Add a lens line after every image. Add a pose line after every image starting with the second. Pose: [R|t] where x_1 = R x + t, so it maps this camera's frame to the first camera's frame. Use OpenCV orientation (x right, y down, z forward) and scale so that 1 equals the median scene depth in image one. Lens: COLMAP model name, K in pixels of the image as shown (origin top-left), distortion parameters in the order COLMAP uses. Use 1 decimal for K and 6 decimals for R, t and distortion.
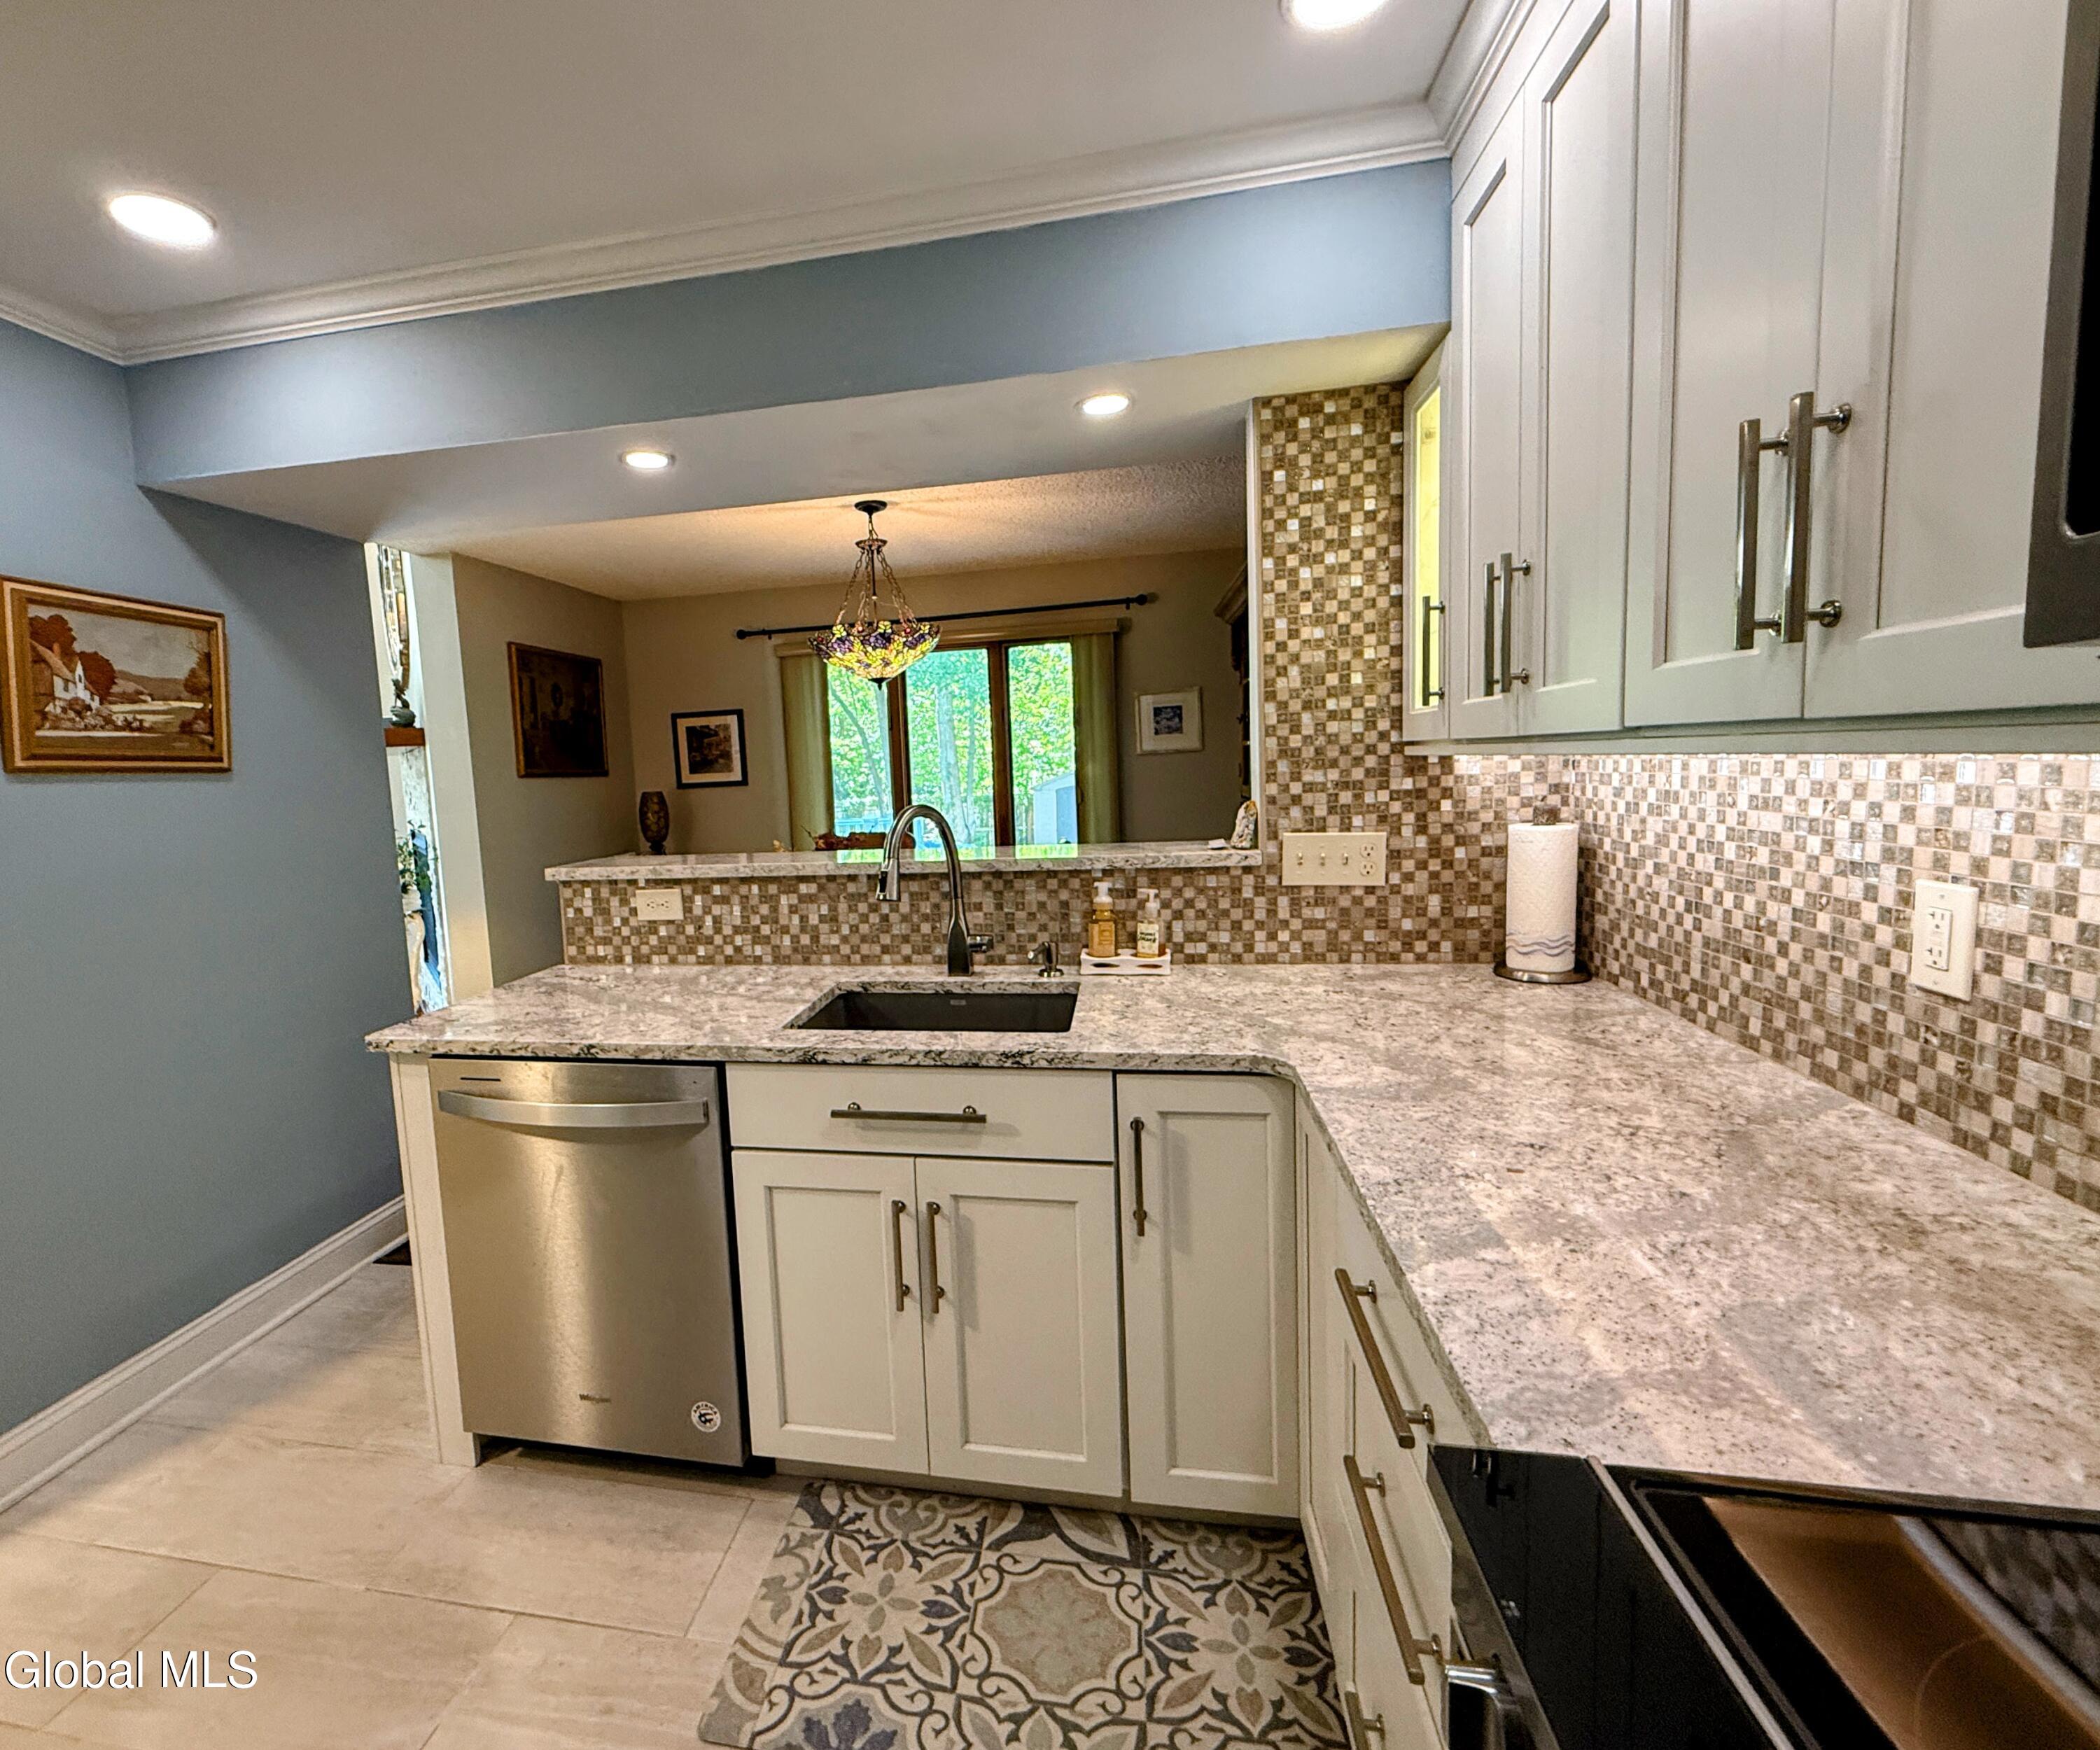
lens RADIAL K [[1051.2, 0, 1047.7], [0, 1051.2, 878.1], [0, 0, 1]] dist [-0.006532, -0.000196]
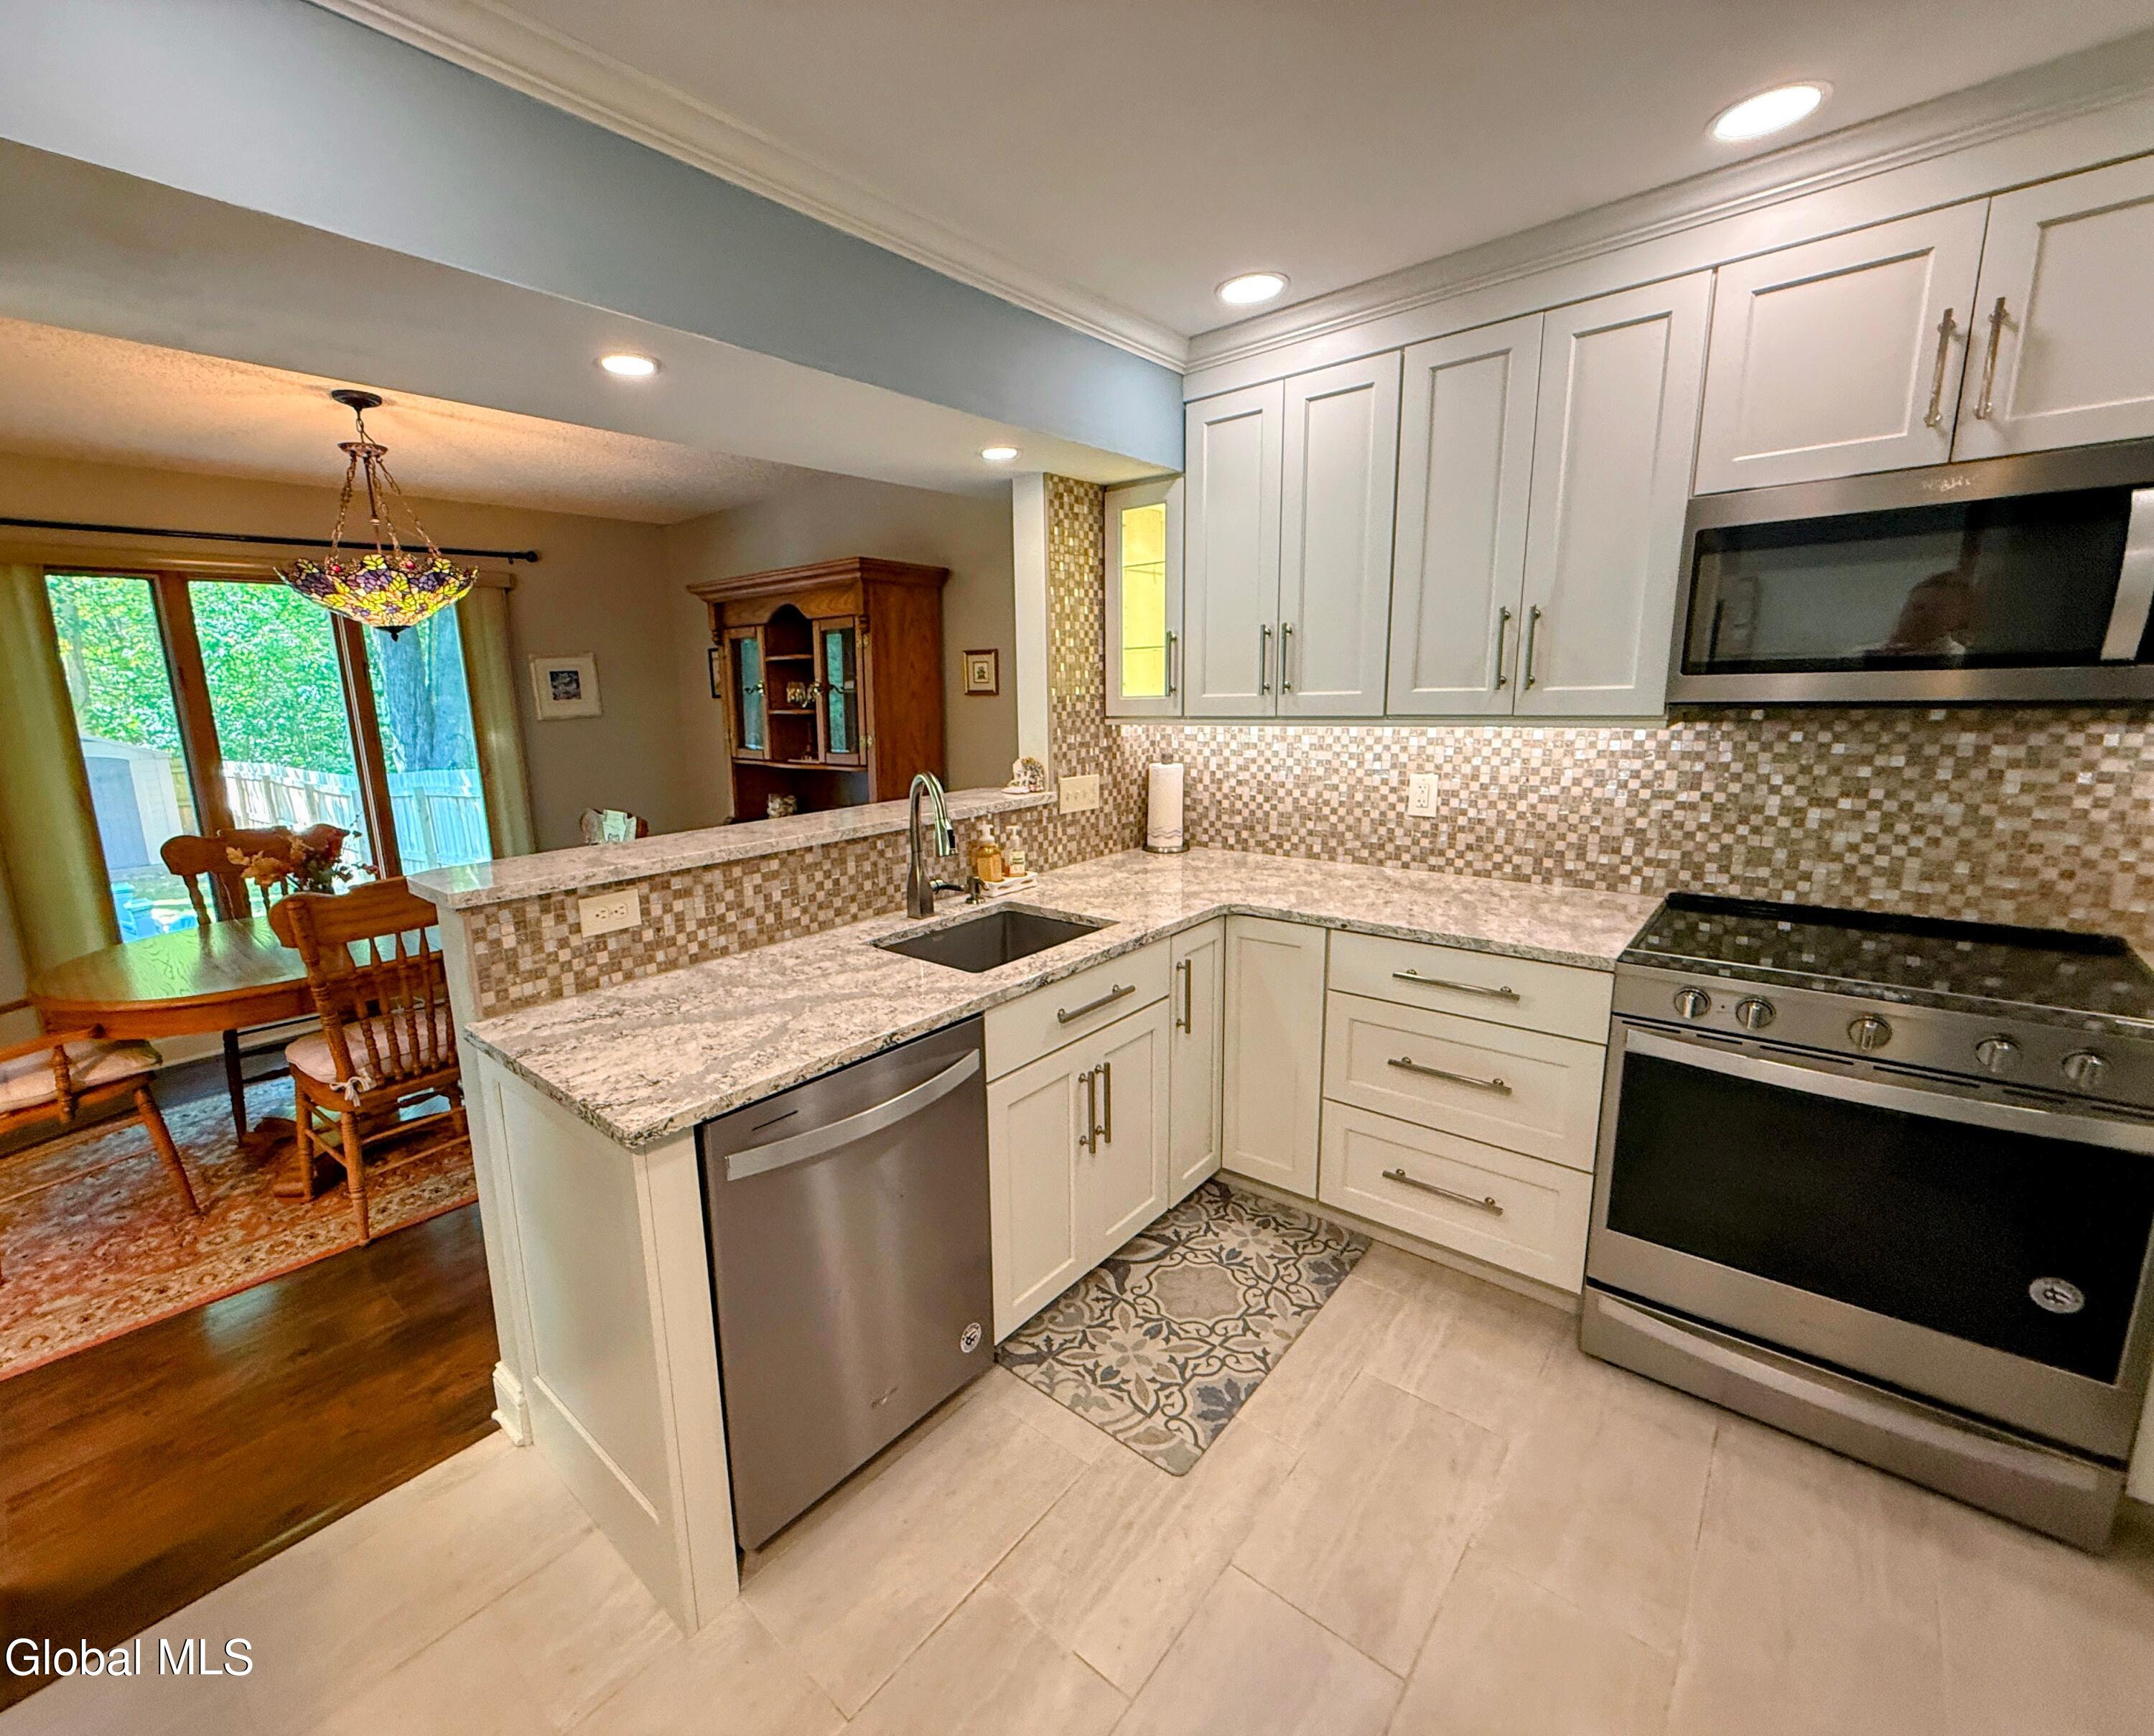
lens RADIAL K [[915.8, 0, 1076.6], [0, 915.8, 872.1], [0, 0, 1]] dist [-0.004479, -0.000084]
pose [[0.470456, -0.146508, 0.870176, -0.929387], [0.099435, 0.988642, 0.112694, -0.057495], [-0.876803, 0.033509, 0.479680, 0.384235]]
